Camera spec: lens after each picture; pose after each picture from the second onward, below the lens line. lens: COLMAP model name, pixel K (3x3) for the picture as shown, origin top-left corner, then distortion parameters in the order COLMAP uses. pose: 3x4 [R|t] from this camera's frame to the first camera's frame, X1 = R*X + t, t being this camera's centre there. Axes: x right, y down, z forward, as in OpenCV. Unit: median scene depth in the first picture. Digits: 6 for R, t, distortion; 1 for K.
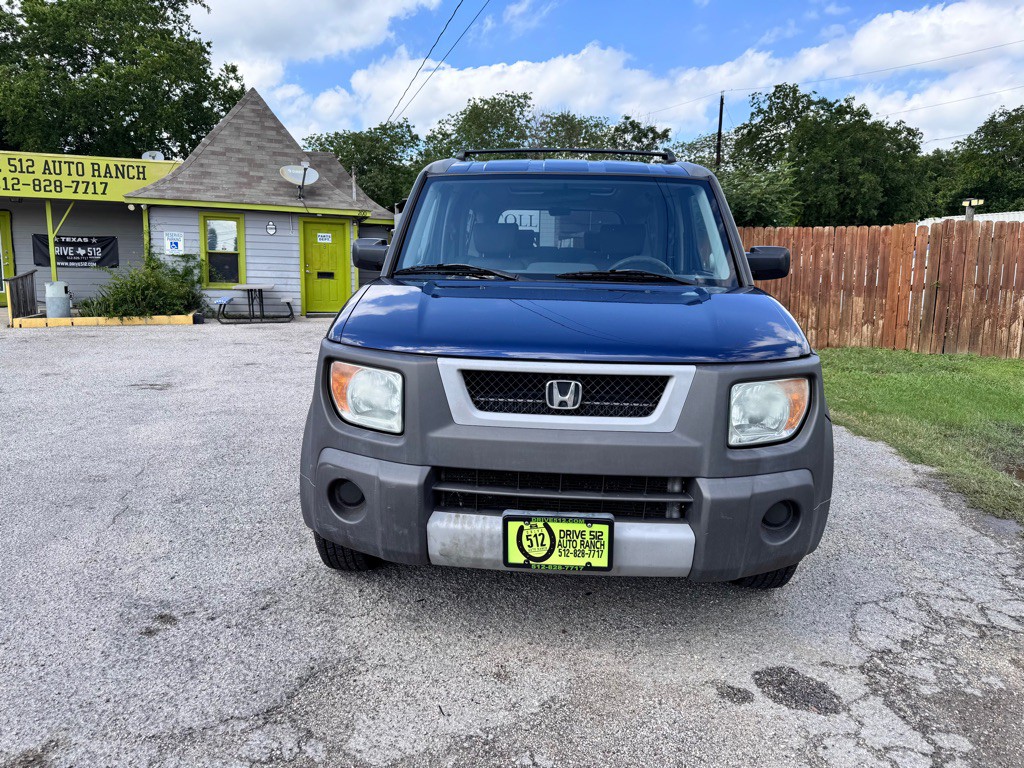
lens RADIAL K [[727.7, 0, 507.2], [0, 727.7, 381.4], [0, 0, 1]] dist [0.020039, -0.023850]
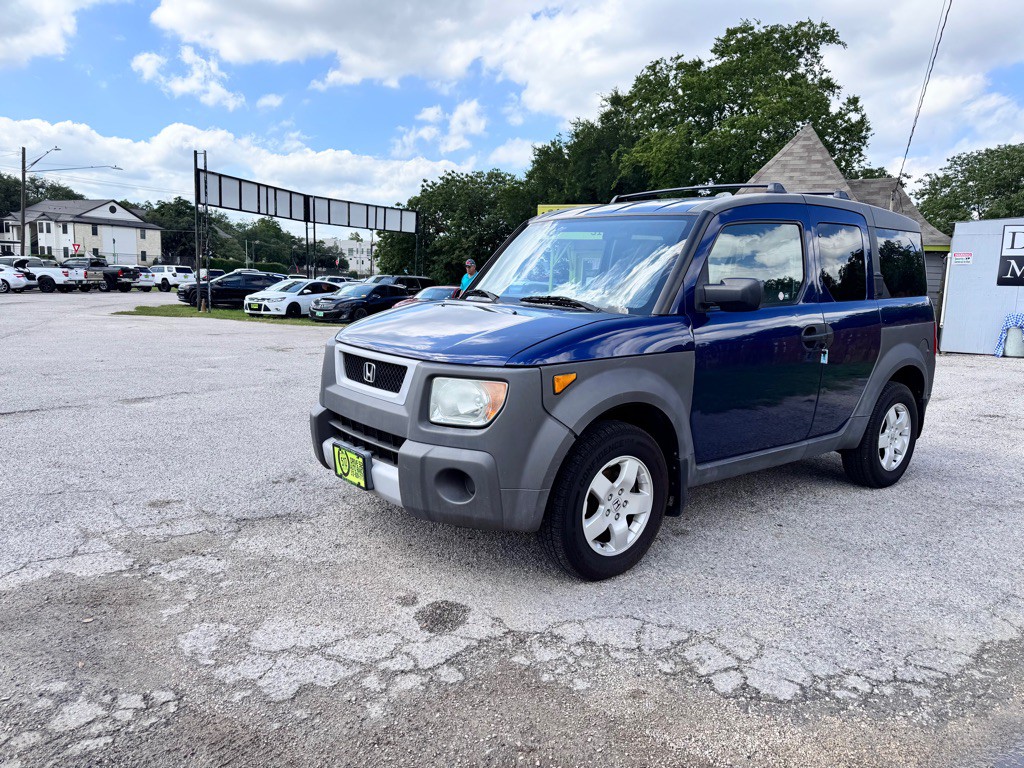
lens RADIAL K [[725.7, 0, 511.1], [0, 725.7, 380.0], [0, 0, 1]] dist [0.023241, -0.024269]
pose [[0.672879, 0.108345, -0.731775, 0.304227], [-0.138429, 0.990184, 0.019316, -0.007934], [0.726685, 0.088302, 0.681272, 0.037769]]
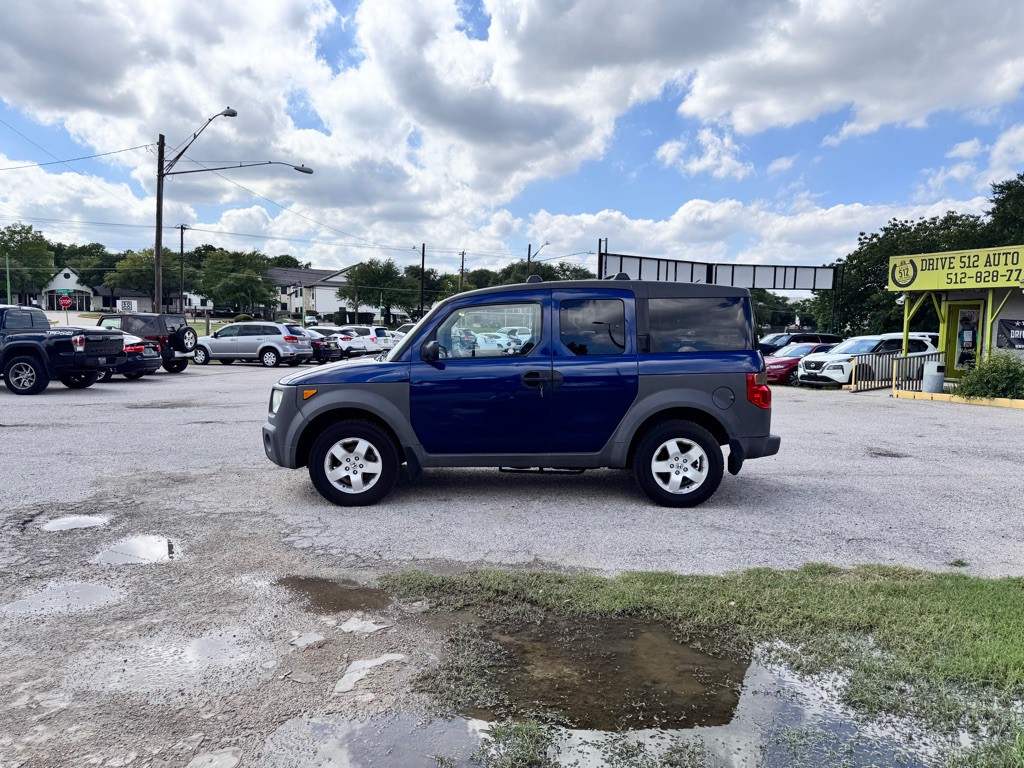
lens RADIAL K [[727.7, 0, 507.2], [0, 727.7, 381.4], [0, 0, 1]] dist [0.020039, -0.023850]
pose [[0.074259, 0.057304, -0.995591, 0.688276], [-0.165780, 0.985166, 0.044338, -0.065190], [0.983363, 0.161756, 0.082657, 0.356187]]
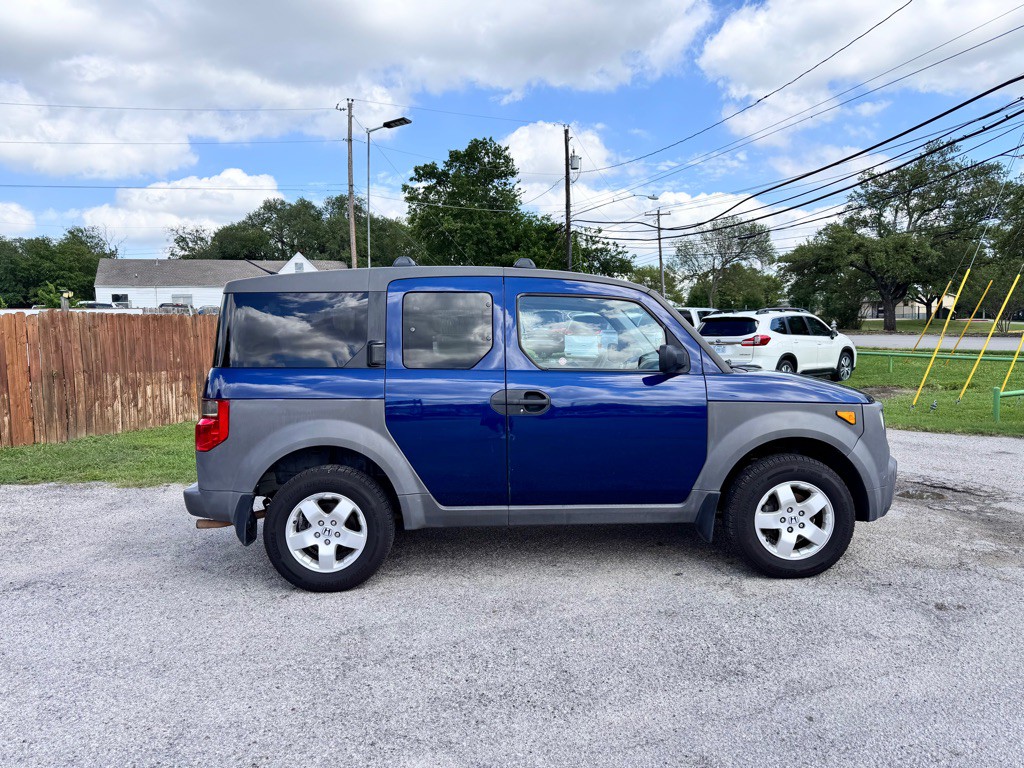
lens RADIAL K [[709.3, 0, 510.0], [0, 709.3, 402.6], [0, 0, 1]] dist [0.058362, -0.081698]
pose [[-0.081018, -0.108562, 0.990783, -0.453752], [0.181410, 0.975841, 0.121759, -0.103948], [-0.980065, 0.189603, -0.059366, 0.473539]]
